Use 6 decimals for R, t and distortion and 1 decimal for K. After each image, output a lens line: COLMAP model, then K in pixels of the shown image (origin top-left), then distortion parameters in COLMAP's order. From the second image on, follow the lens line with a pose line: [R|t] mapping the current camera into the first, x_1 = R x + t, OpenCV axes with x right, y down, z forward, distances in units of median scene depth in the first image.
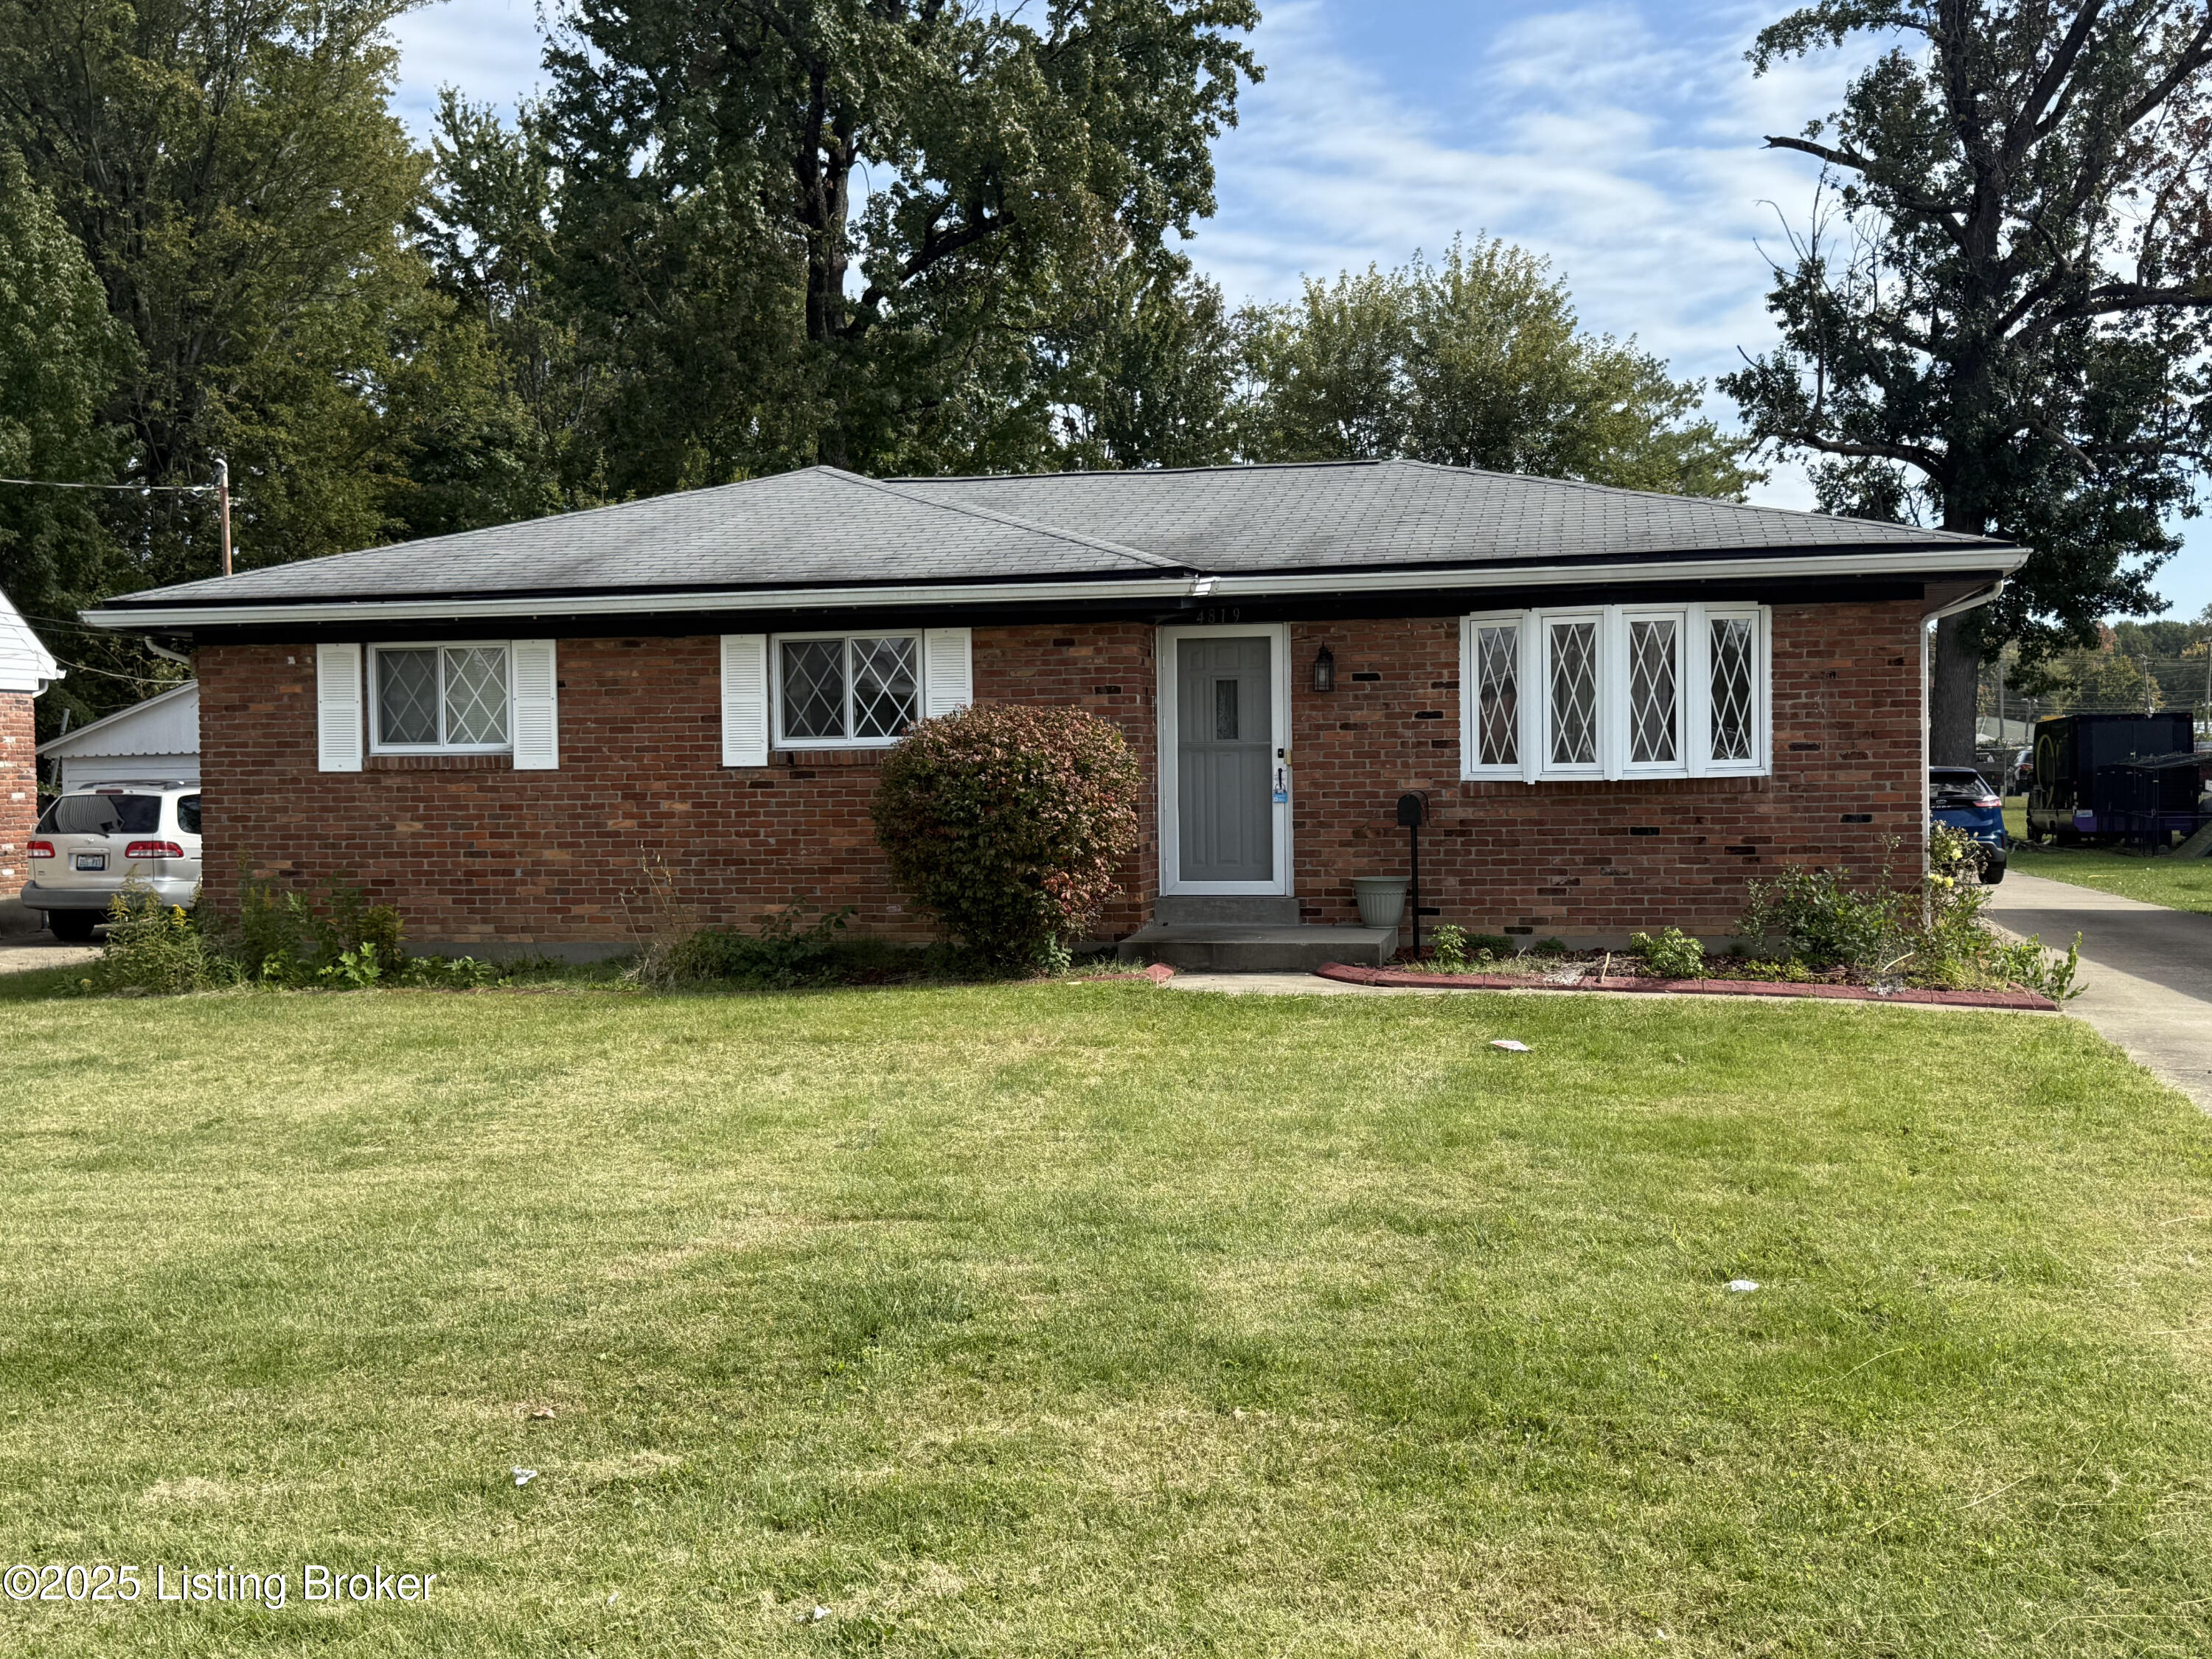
lens RADIAL K [[2347.2, 0, 1106.0], [0, 2347.2, 829.5], [0, 0, 1]] dist [0.188193, -0.441652]
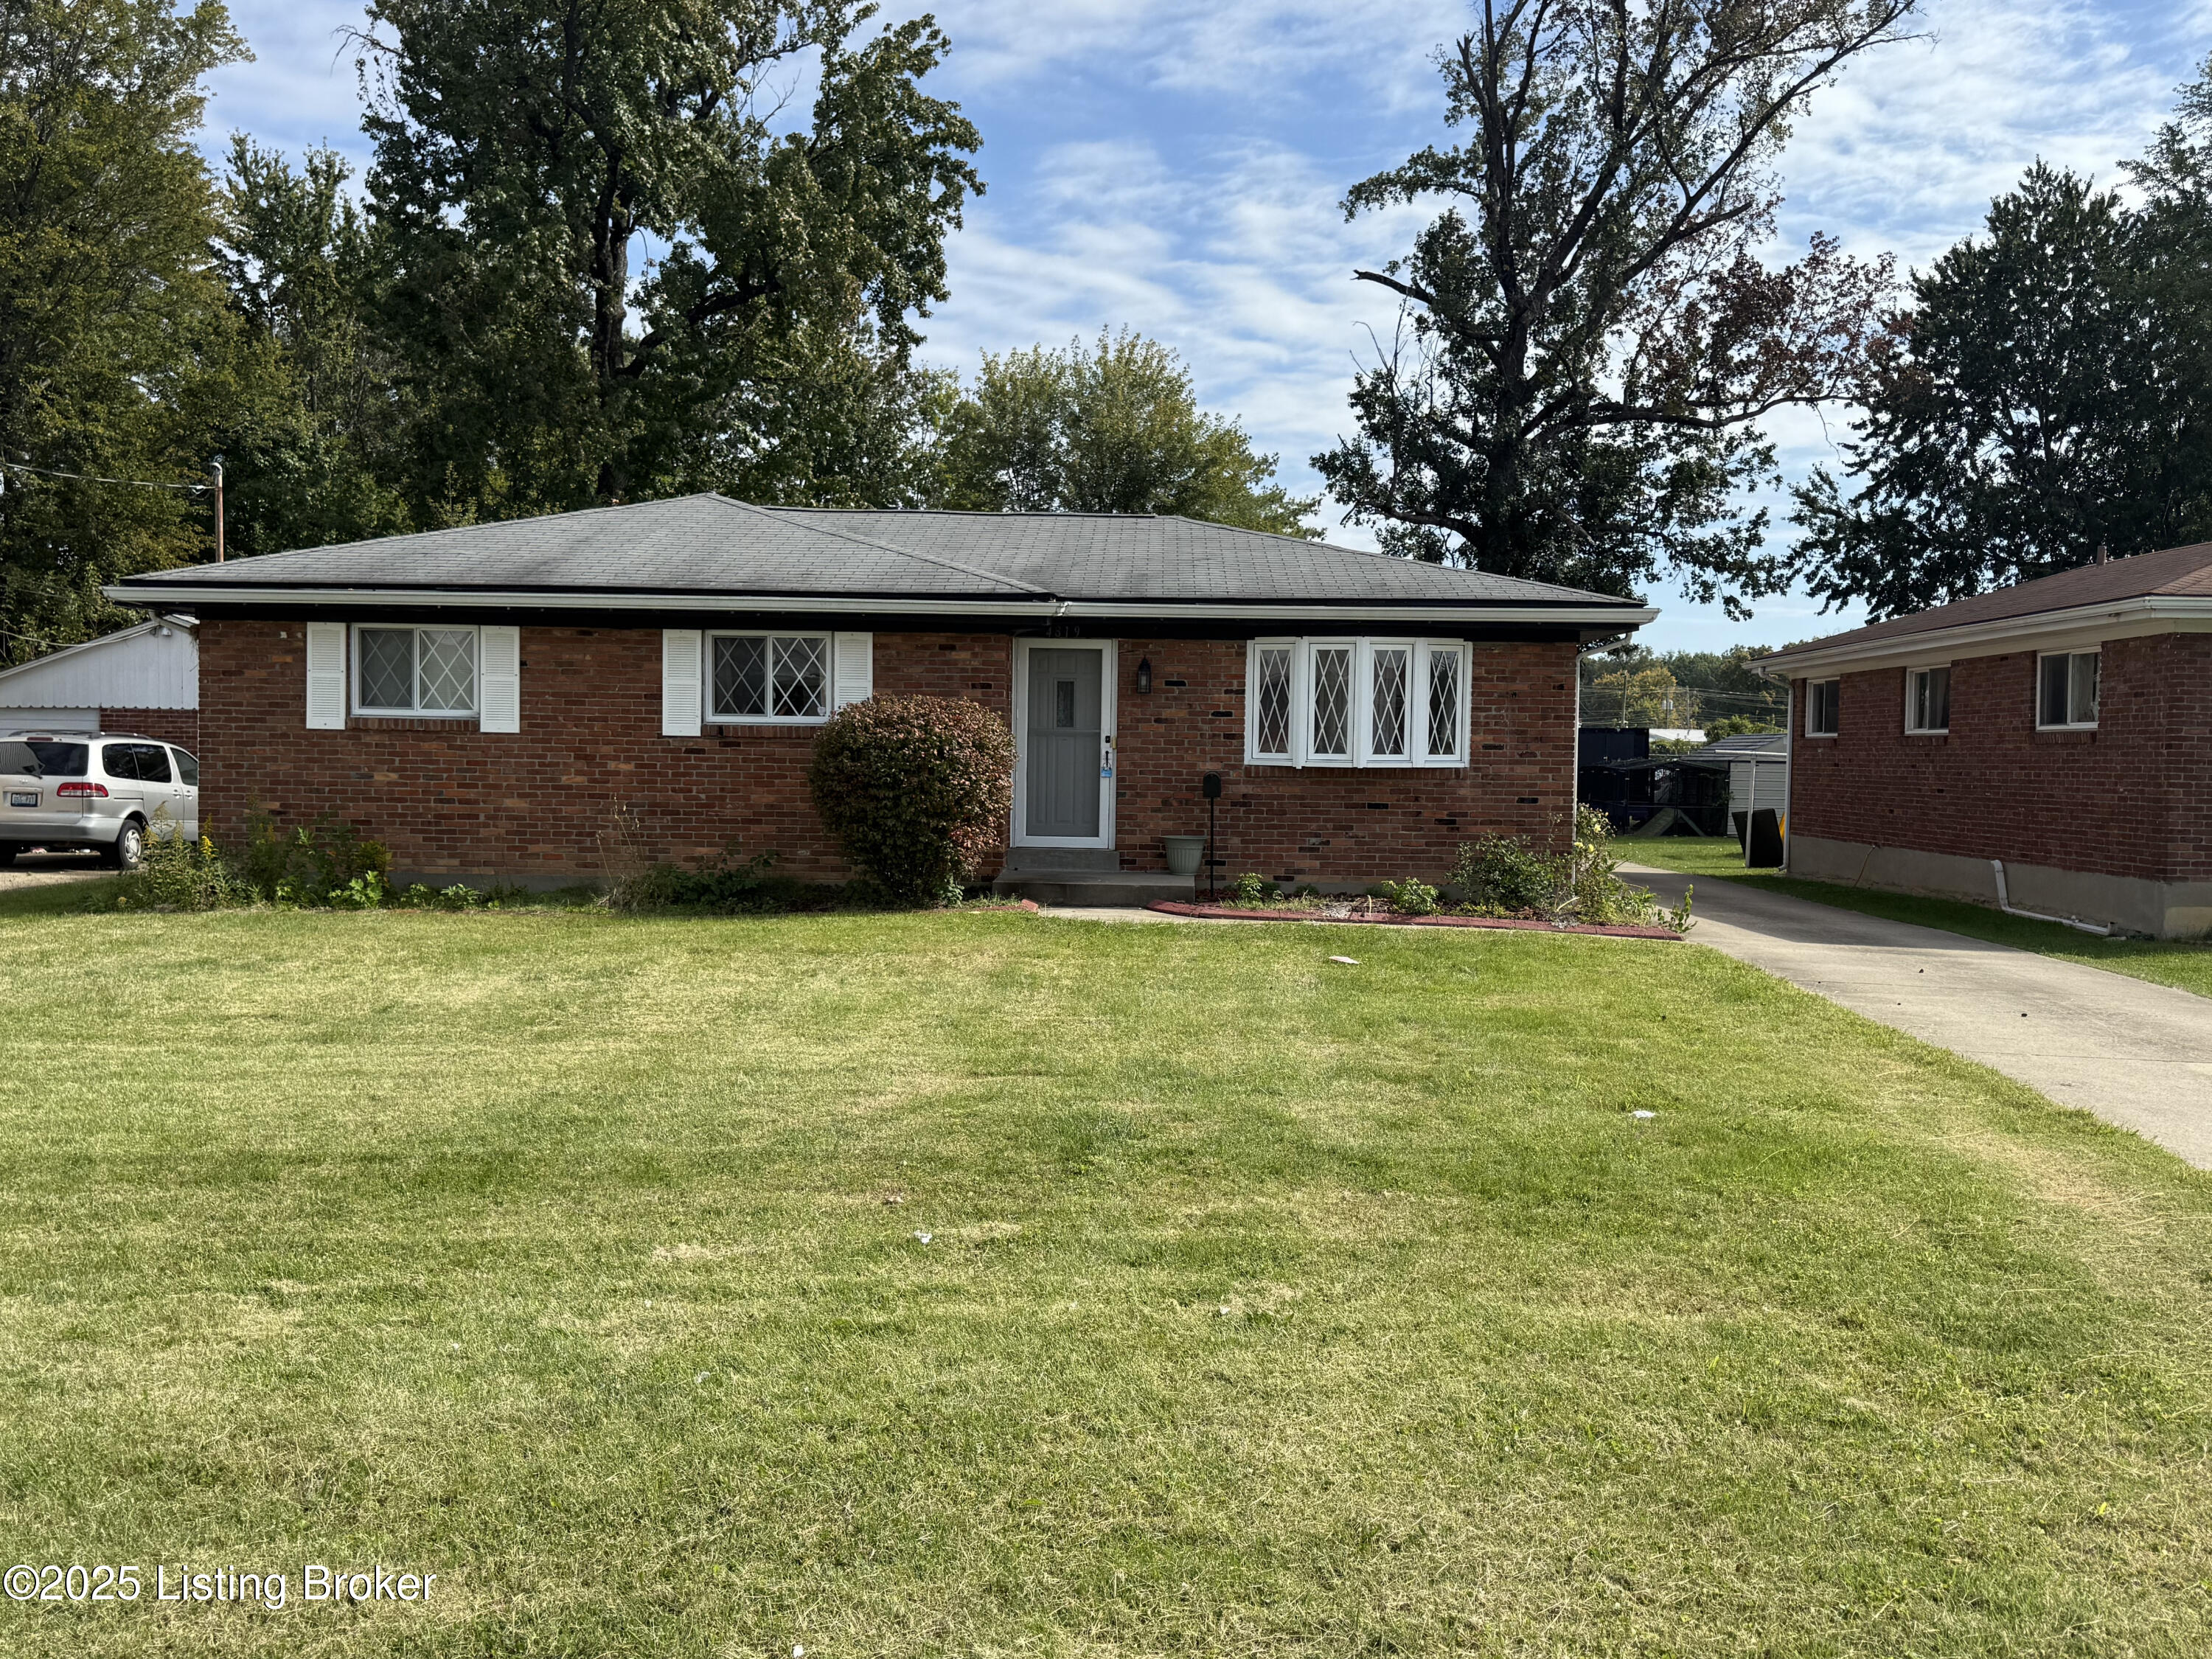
lens RADIAL K [[1939.9, 0, 1106.0], [0, 1939.9, 829.5], [0, 0, 1]] dist [0.184712, -0.428245]
pose [[0.981977, 0.022798, 0.187618, -0.116493], [-0.025629, 0.999591, 0.012679, 0.003470], [-0.187252, -0.017259, 0.982160, -0.051137]]
